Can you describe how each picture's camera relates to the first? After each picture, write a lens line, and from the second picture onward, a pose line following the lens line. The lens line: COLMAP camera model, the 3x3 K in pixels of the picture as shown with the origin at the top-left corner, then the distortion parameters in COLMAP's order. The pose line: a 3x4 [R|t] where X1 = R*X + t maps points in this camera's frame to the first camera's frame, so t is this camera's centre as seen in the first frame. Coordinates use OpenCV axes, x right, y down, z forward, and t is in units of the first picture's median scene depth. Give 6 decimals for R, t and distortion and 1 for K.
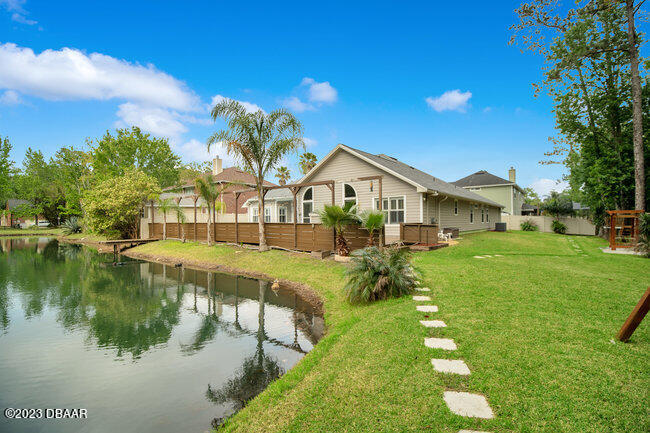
lens RADIAL K [[315.6, 0, 328.8], [0, 315.6, 216.0], [0, 0, 1]] dist [0.033603, 0.000435]
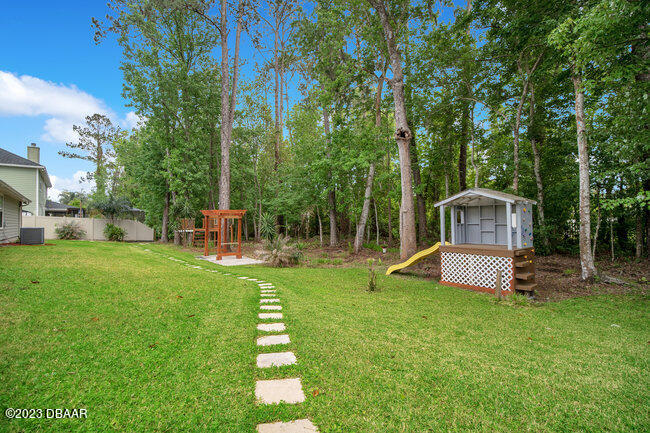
lens RADIAL K [[315.6, 0, 328.8], [0, 315.6, 216.0], [0, 0, 1]] dist [0.033603, 0.000435]
pose [[0.258747, 0.024083, 0.965645, 0.119370], [-0.010176, 0.999702, -0.022206, 0.007297], [-0.965891, -0.004081, 0.258915, 0.319386]]
